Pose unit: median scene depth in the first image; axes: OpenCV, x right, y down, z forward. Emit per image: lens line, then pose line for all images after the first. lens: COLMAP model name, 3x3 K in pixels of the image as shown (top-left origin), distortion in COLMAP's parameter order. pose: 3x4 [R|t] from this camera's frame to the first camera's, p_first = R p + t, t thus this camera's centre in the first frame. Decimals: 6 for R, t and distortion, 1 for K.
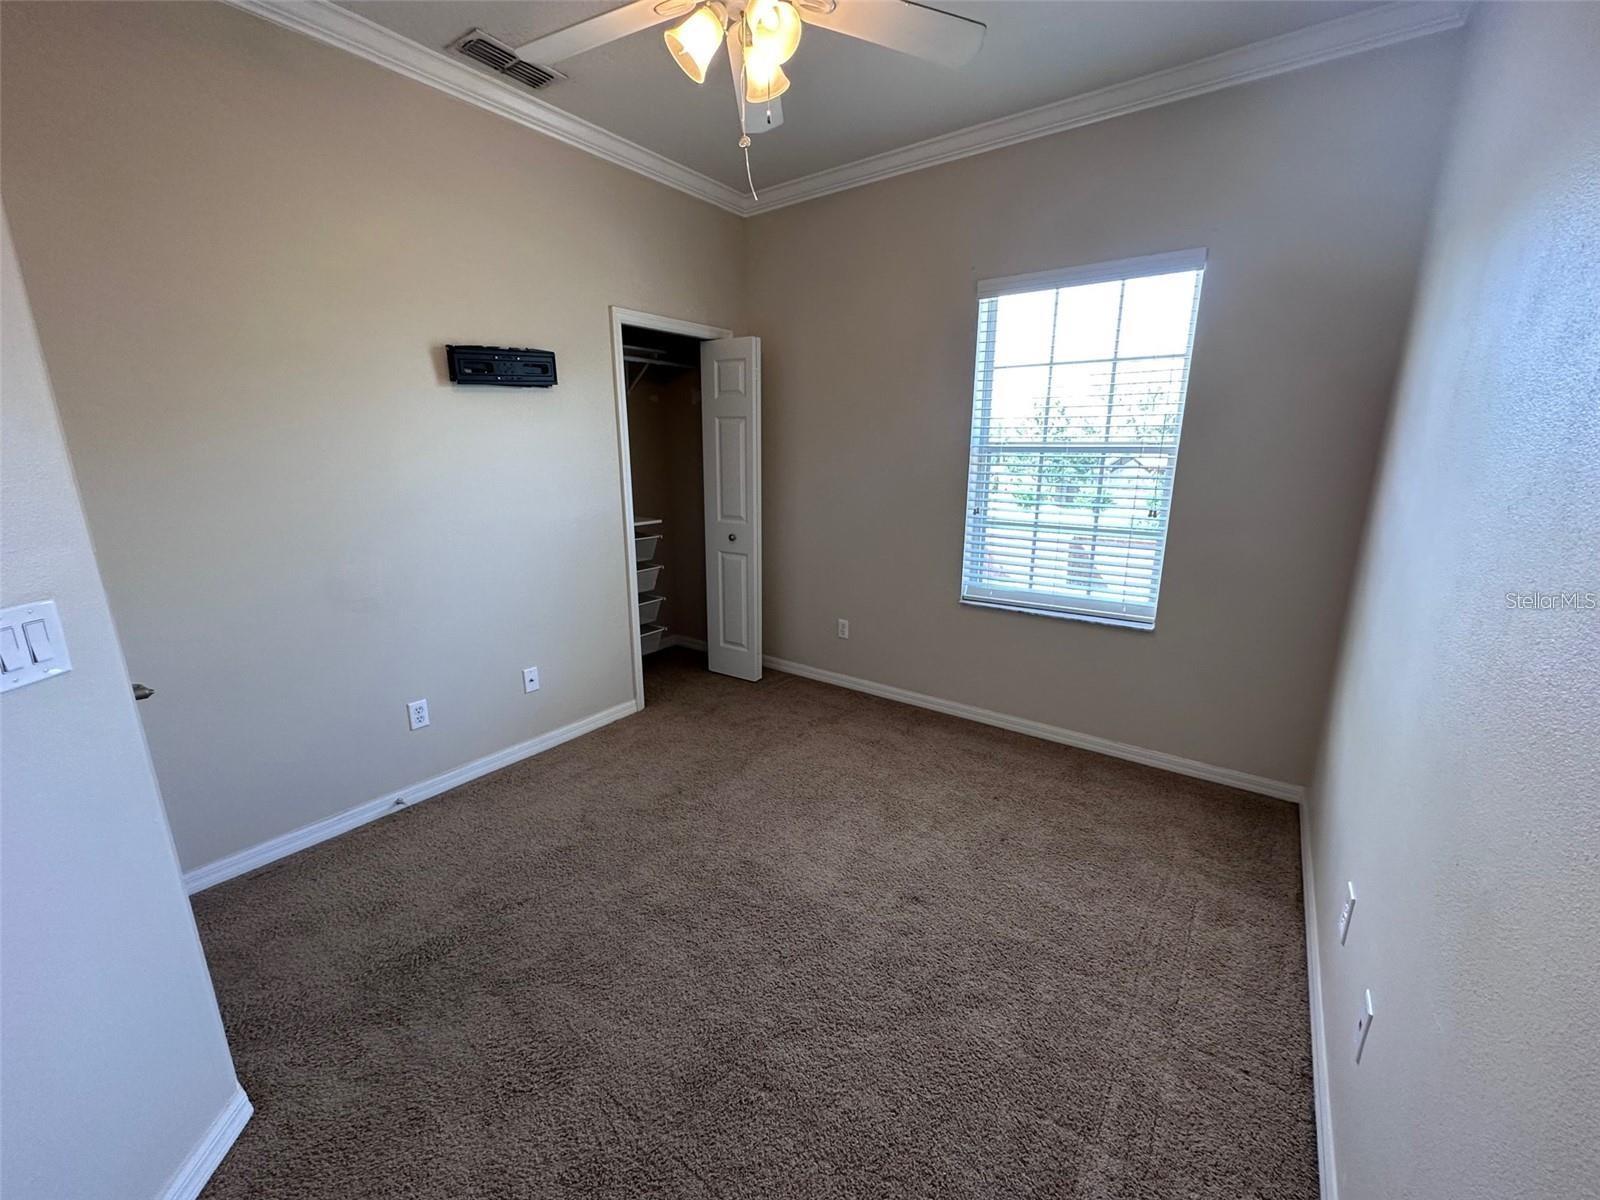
lens RADIAL K [[639.9, 0, 800.0], [0, 639.9, 600.0], [0, 0, 1]] dist [0.000769, 0.000043]
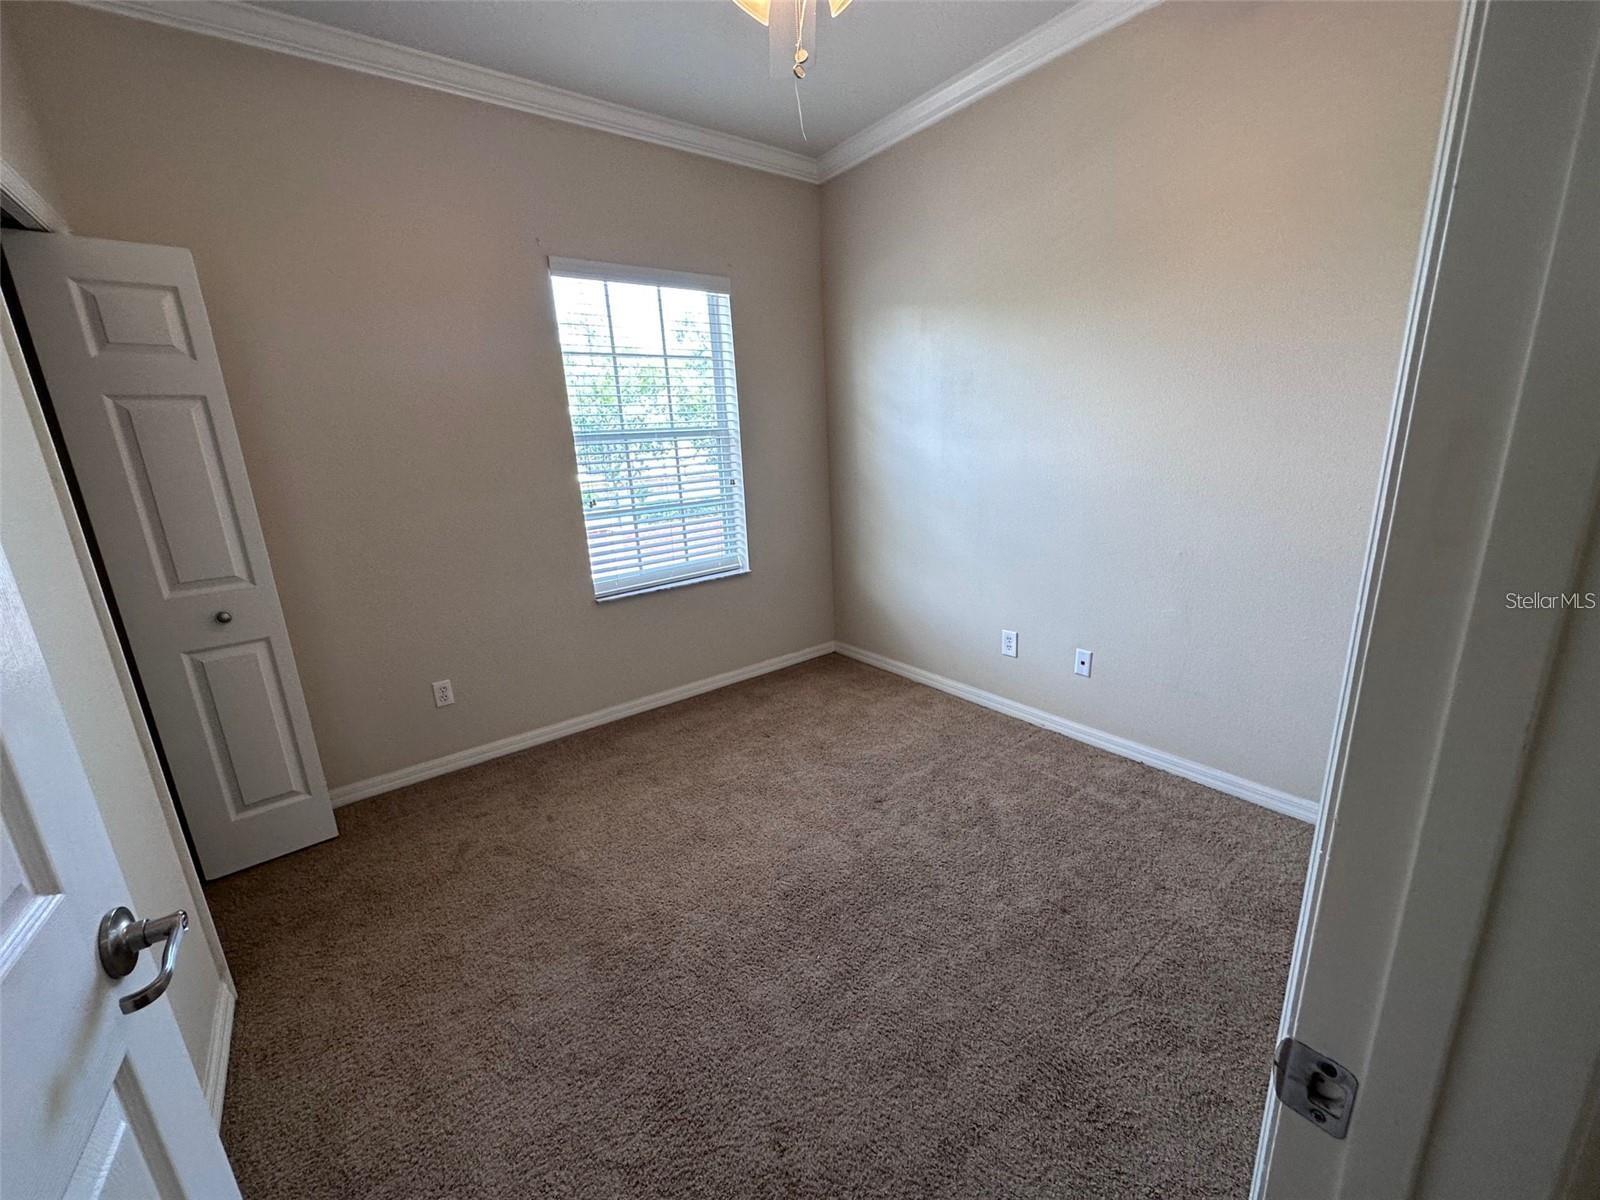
lens RADIAL K [[639.9, 0, 800.0], [0, 639.9, 600.0], [0, 0, 1]] dist [0.000769, 0.000043]
pose [[0.283985, -0.255377, 0.924194, -0.568497], [0.275713, 0.944919, 0.176384, -0.088041], [-0.918333, 0.204722, 0.338753, 0.435129]]
